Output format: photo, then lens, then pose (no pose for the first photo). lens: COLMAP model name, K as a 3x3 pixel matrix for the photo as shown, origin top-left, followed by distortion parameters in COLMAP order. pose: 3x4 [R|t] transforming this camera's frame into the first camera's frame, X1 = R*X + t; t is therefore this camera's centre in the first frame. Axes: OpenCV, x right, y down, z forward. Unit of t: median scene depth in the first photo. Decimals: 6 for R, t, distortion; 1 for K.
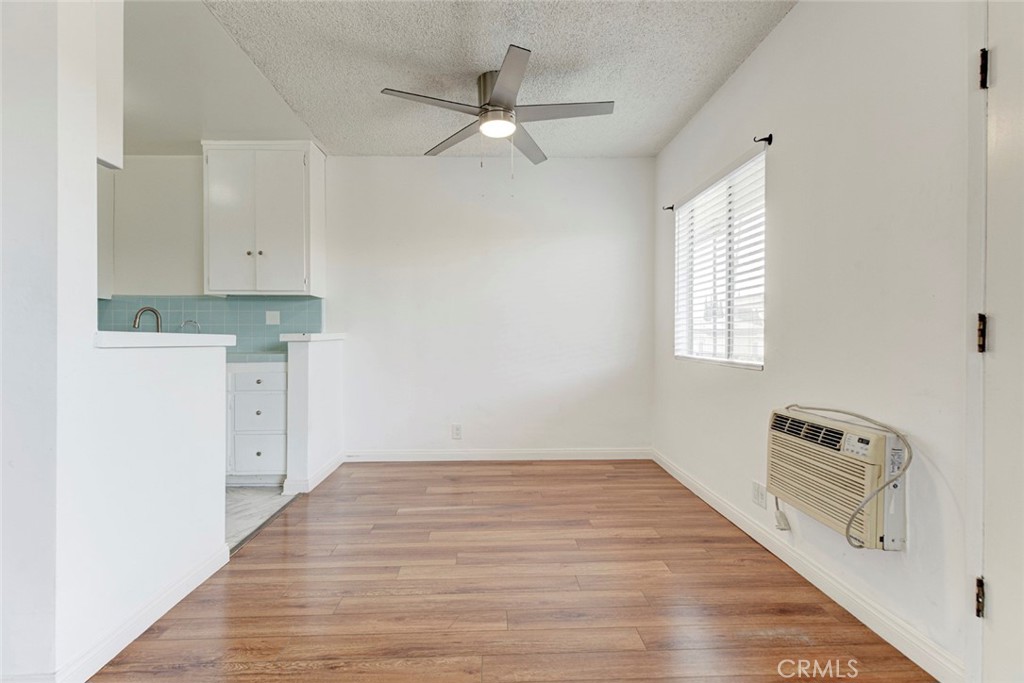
lens RADIAL K [[478.0, 0, 512.0], [0, 478.0, 338.6], [0, 0, 1]] dist [0.012574, -0.006853]
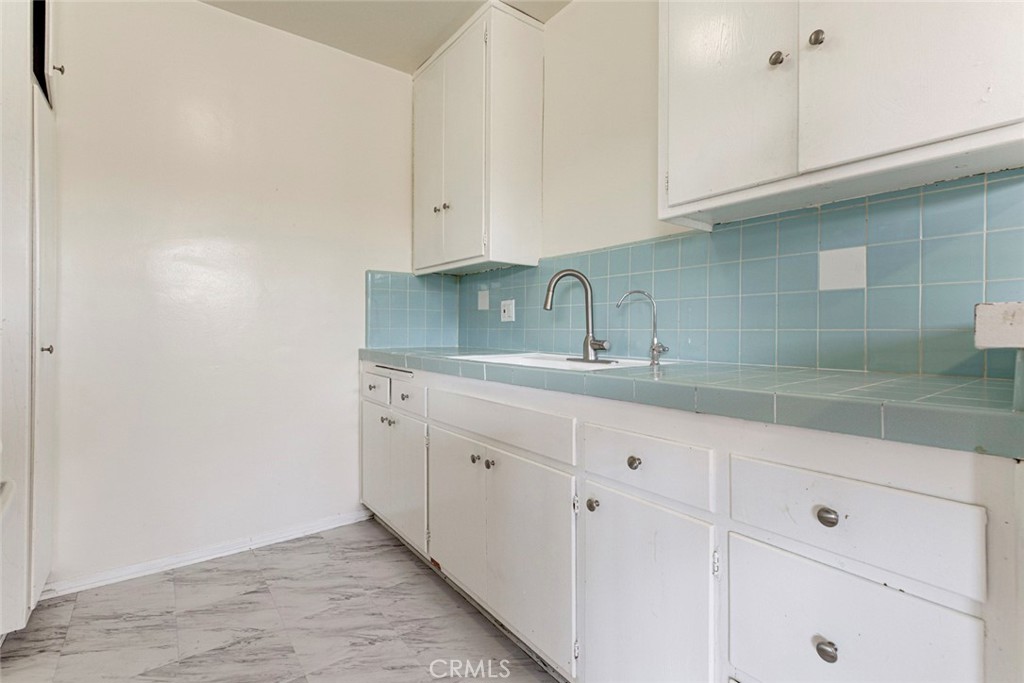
lens RADIAL K [[473.6, 0, 509.4], [0, 473.6, 333.8], [0, 0, 1]] dist [0.021449, -0.005442]
pose [[0.564715, 0.007328, -0.825254, -0.464238], [-0.003195, 0.999972, 0.006694, -0.000222], [0.825280, -0.001143, 0.564723, 0.814625]]
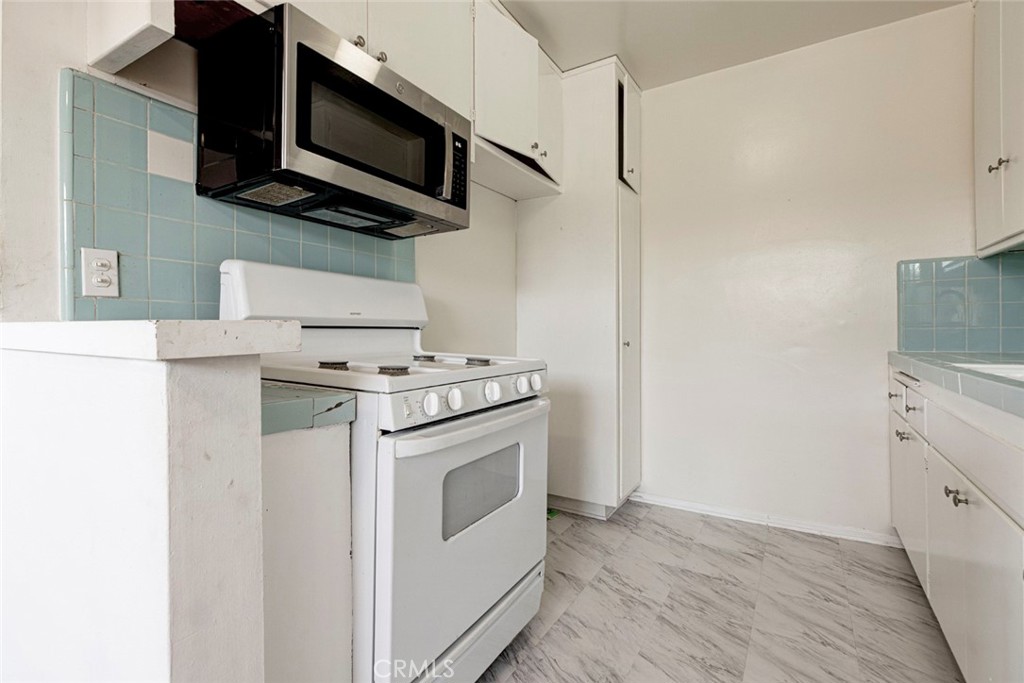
lens RADIAL K [[478.0, 0, 512.0], [0, 478.0, 338.6], [0, 0, 1]] dist [0.012574, -0.006853]
pose [[-0.548901, 0.013790, -0.835773, -0.346397], [0.004361, 0.999898, 0.013634, -0.000264], [0.835876, 0.003839, -0.548905, 1.003608]]
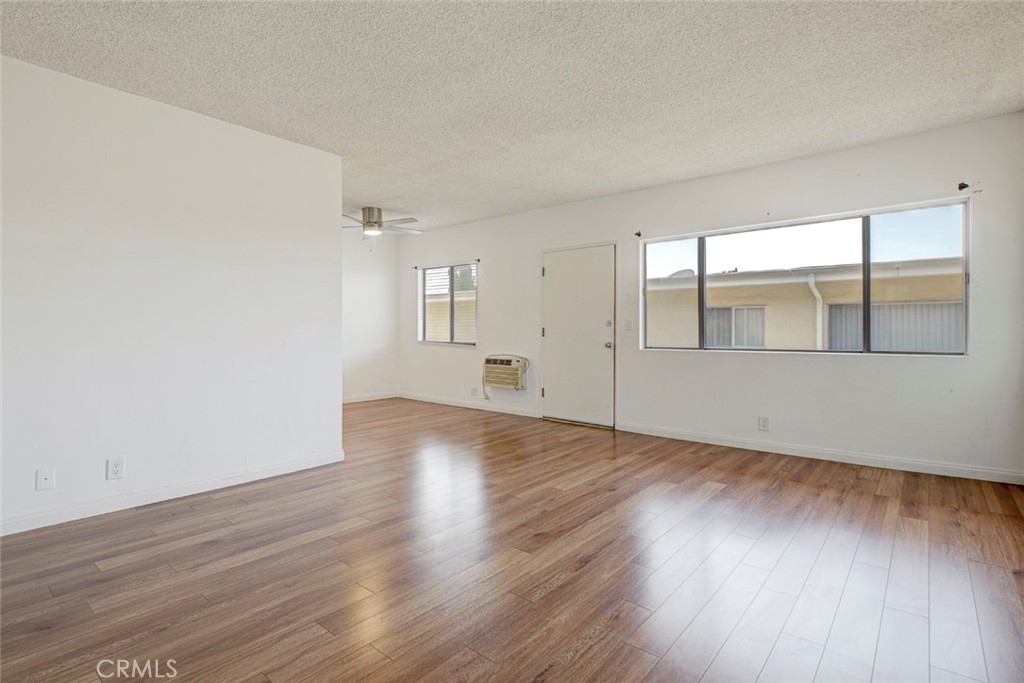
lens RADIAL K [[475.8, 0, 473.7], [0, 475.8, 328.2], [0, 0, 1]] dist [0.000359, -0.000111]
pose [[0.717025, 0.005672, 0.697024, -1.088393], [-0.003074, 0.999983, -0.004975, -0.008444], [-0.697040, 0.001425, 0.717031, -0.723469]]
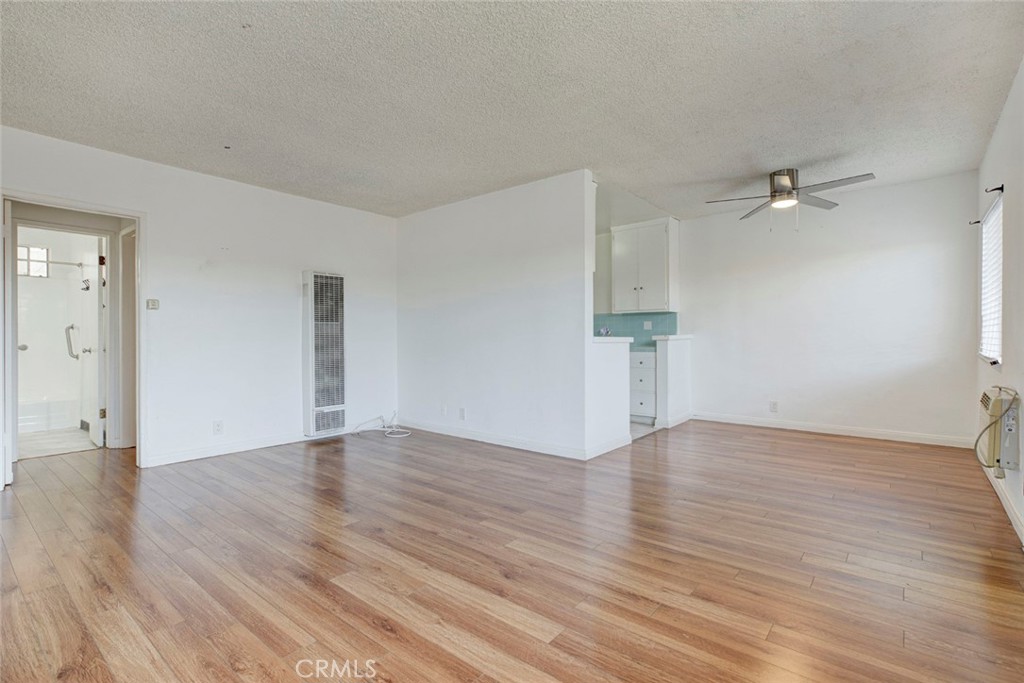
lens RADIAL K [[478.0, 0, 512.0], [0, 478.0, 338.6], [0, 0, 1]] dist [0.012574, -0.006853]
pose [[0.745437, -0.000109, -0.666576, 0.325741], [0.003474, 0.999987, 0.003722, -0.008295], [0.666567, -0.005091, 0.745428, -0.702860]]
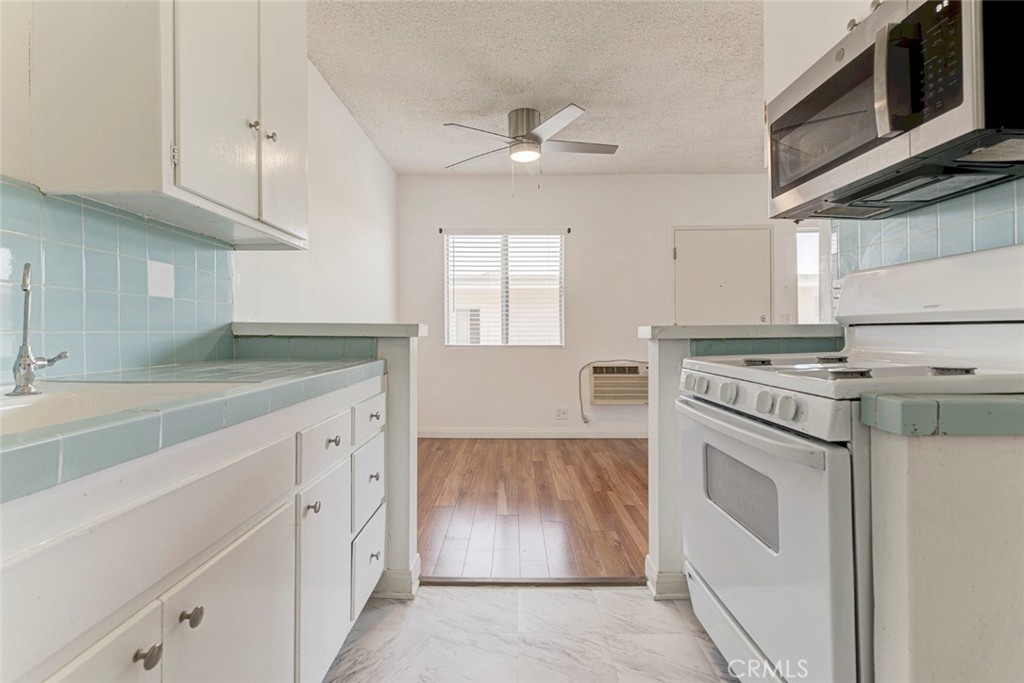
lens RADIAL K [[485.9, 0, 516.5], [0, 485.9, 315.9], [0, 0, 1]] dist [0.000324, -0.007679]
pose [[0.036621, 0.031559, 0.998831, -1.169160], [0.004593, 0.999485, -0.031748, -0.000511], [-0.999319, 0.005751, 0.036458, 0.915621]]
